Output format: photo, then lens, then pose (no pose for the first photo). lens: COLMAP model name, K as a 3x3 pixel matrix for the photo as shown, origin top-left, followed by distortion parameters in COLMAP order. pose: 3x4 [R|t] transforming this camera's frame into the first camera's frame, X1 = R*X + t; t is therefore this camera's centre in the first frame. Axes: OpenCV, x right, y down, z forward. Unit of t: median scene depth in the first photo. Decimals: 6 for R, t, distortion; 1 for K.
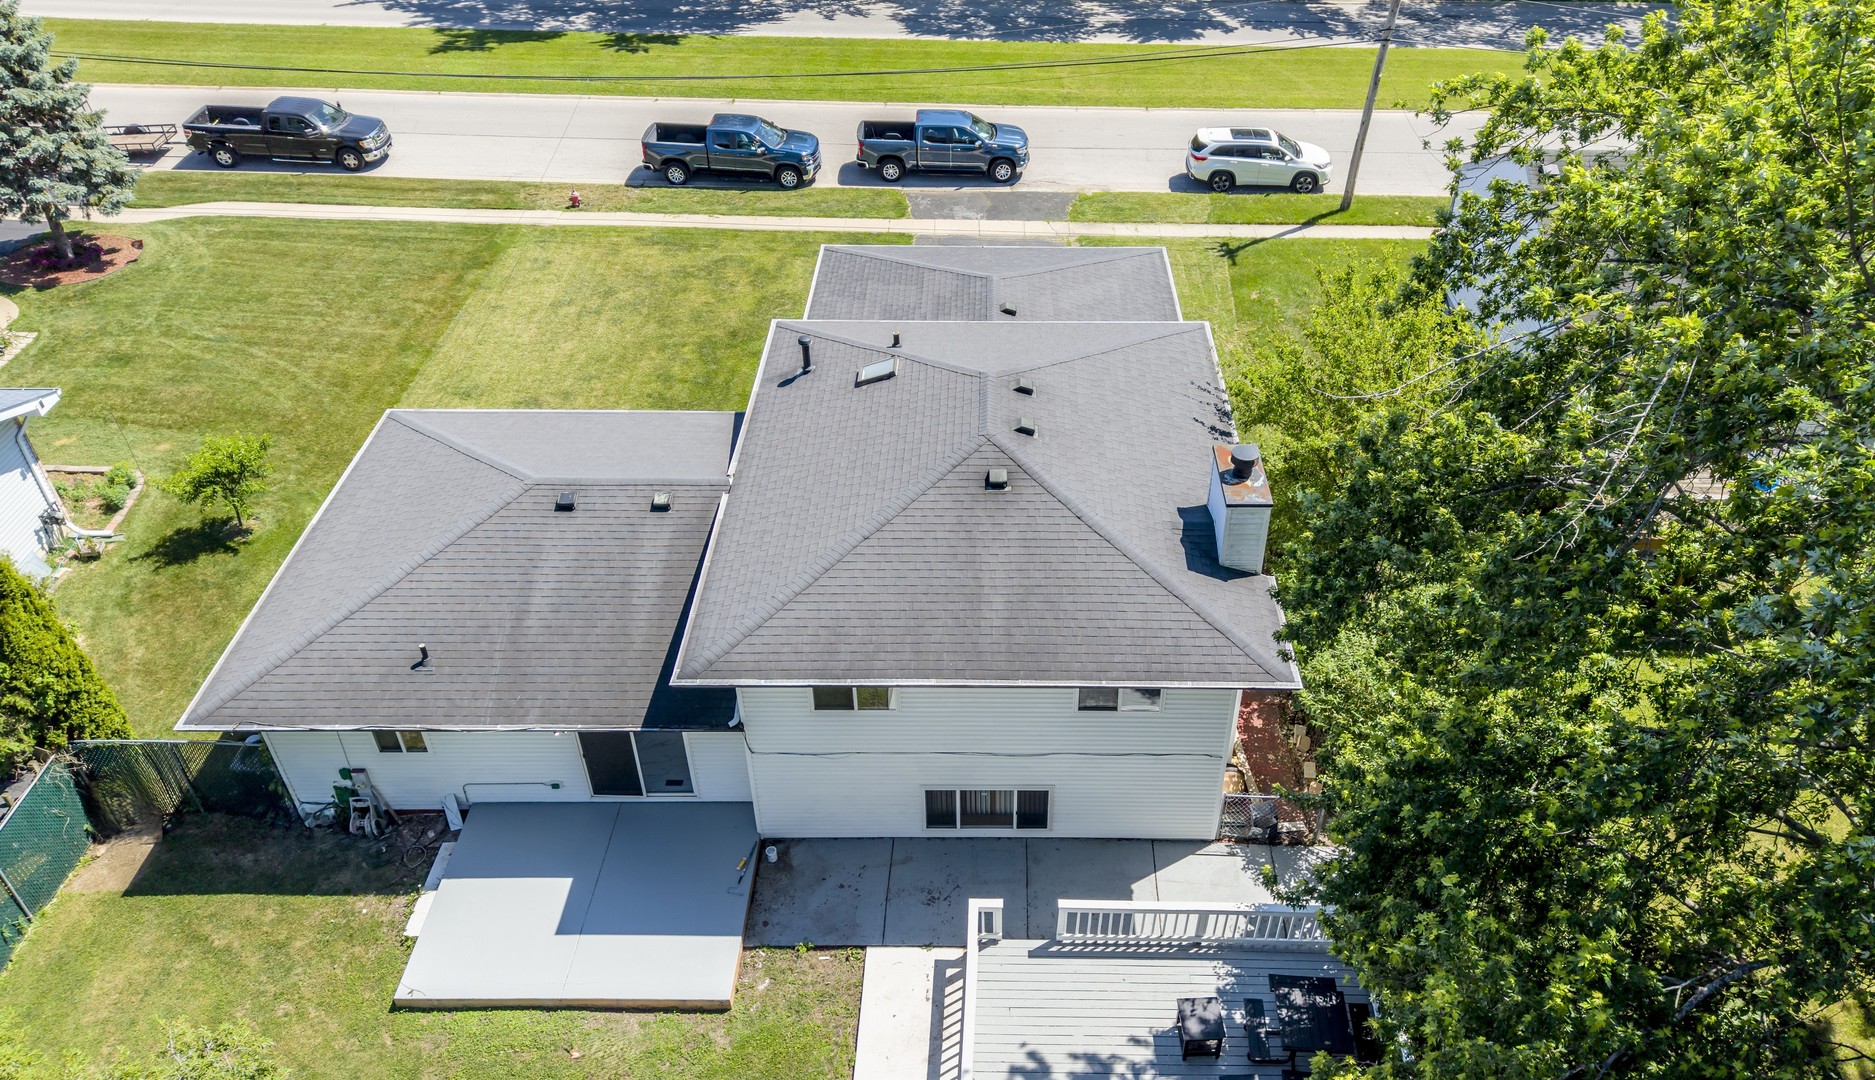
lens RADIAL K [[1251.6, 0, 966.1], [0, 1251.6, 612.5], [0, 0, 1]] dist [0.043331, -0.000056]
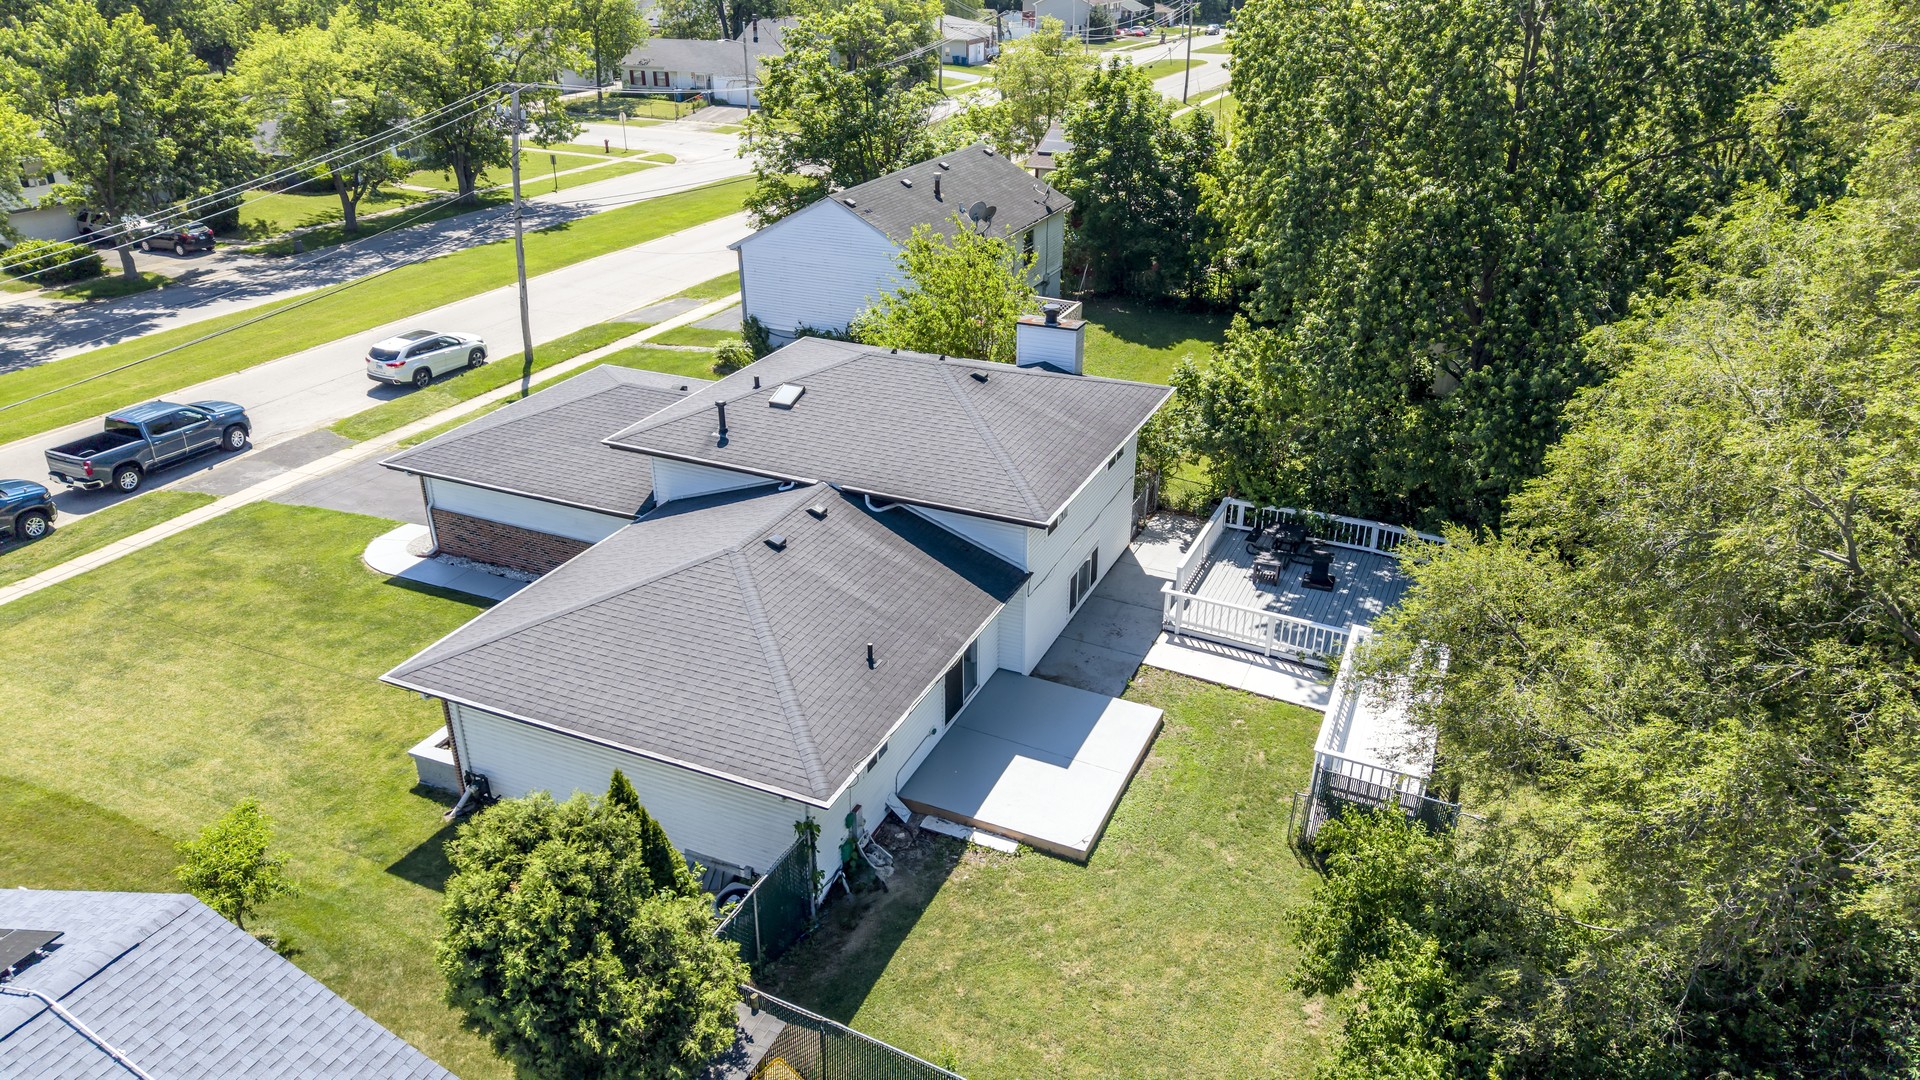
lens RADIAL K [[1288.6, 0, 960.0], [0, 1288.6, 540.0], [0, 0, 1]] dist [0.041895, -0.057175]
pose [[0.411876, -0.399913, 0.818797, -0.636999], [0.604117, 0.792540, 0.083202, -0.045509], [-0.682203, 0.460380, 0.568023, 0.116568]]
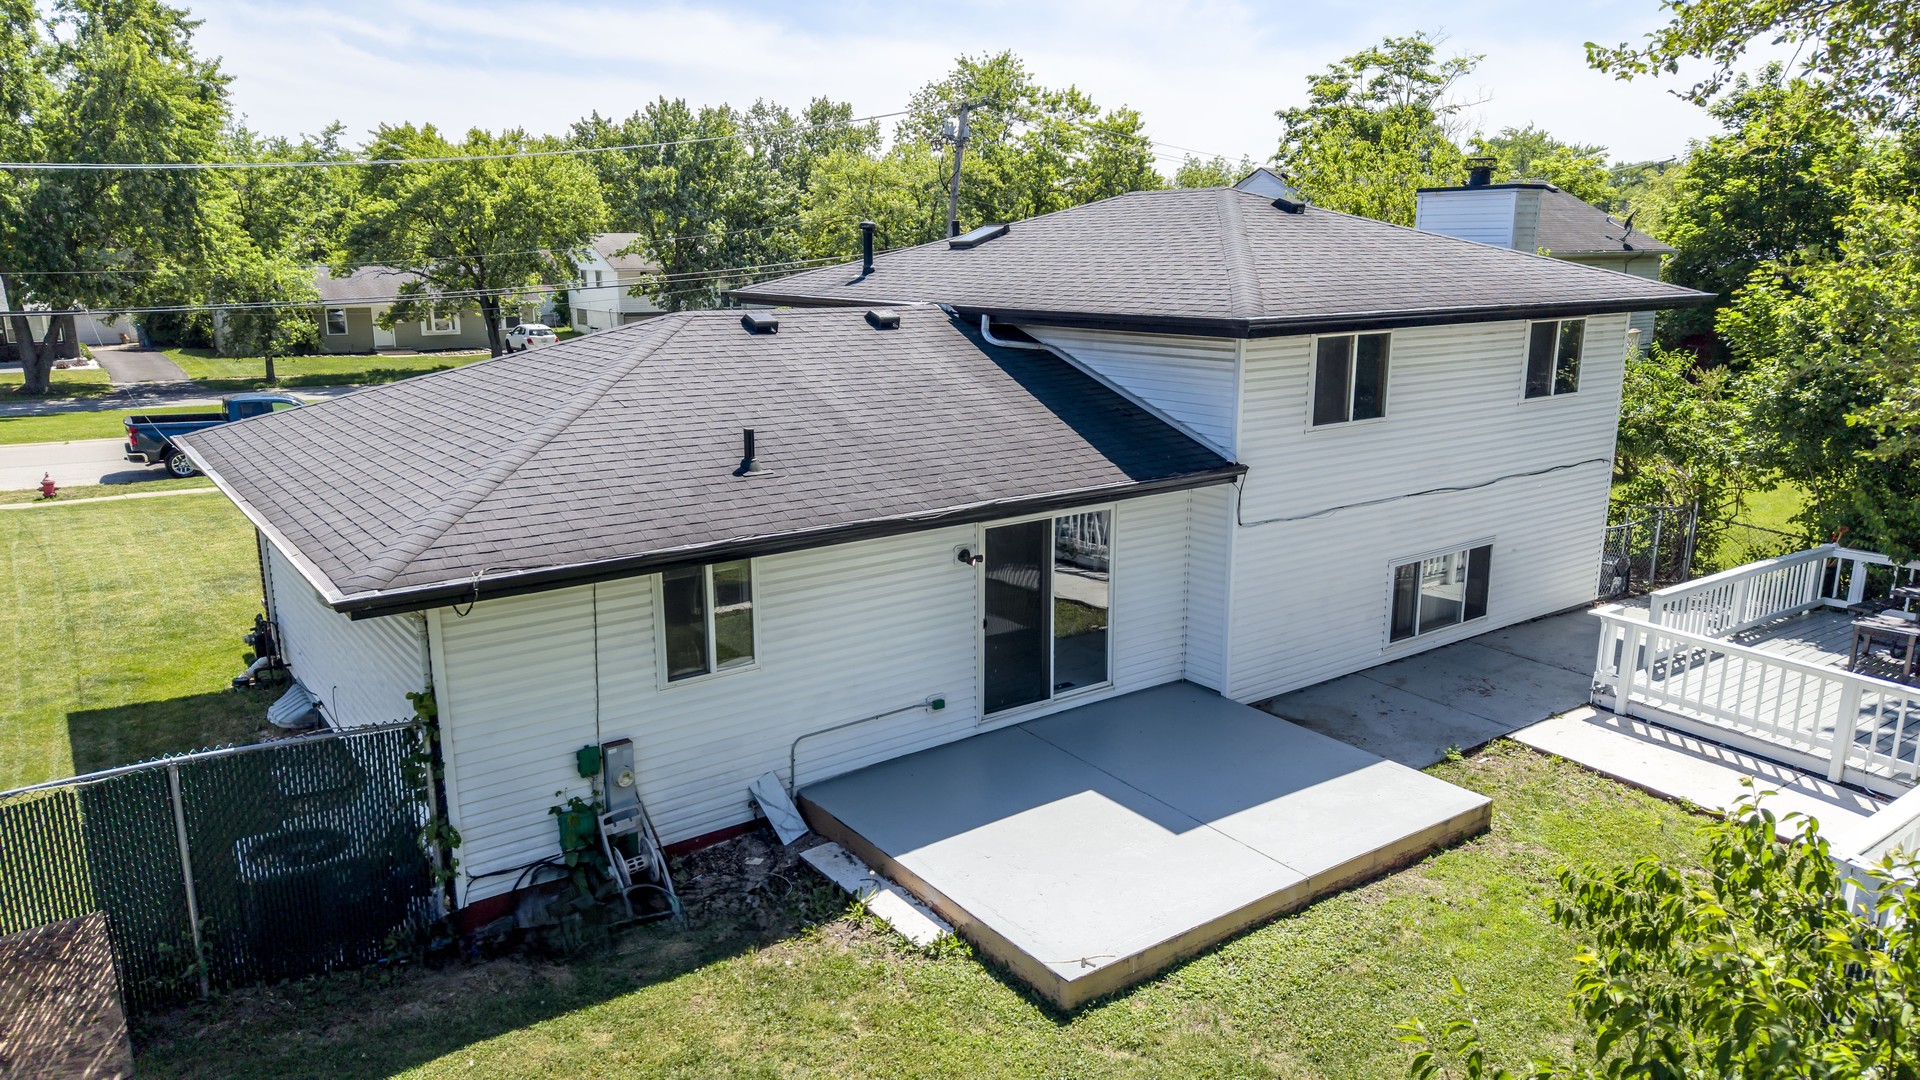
lens RADIAL K [[1308.1, 0, 933.8], [0, 1308.1, 545.2], [0, 0, 1]] dist [-0.001443, 0.000257]
pose [[0.810672, -0.144371, 0.567423, -0.338826], [0.393703, 0.851727, -0.345773, 0.145379], [-0.433369, 0.503705, 0.747310, 0.273986]]
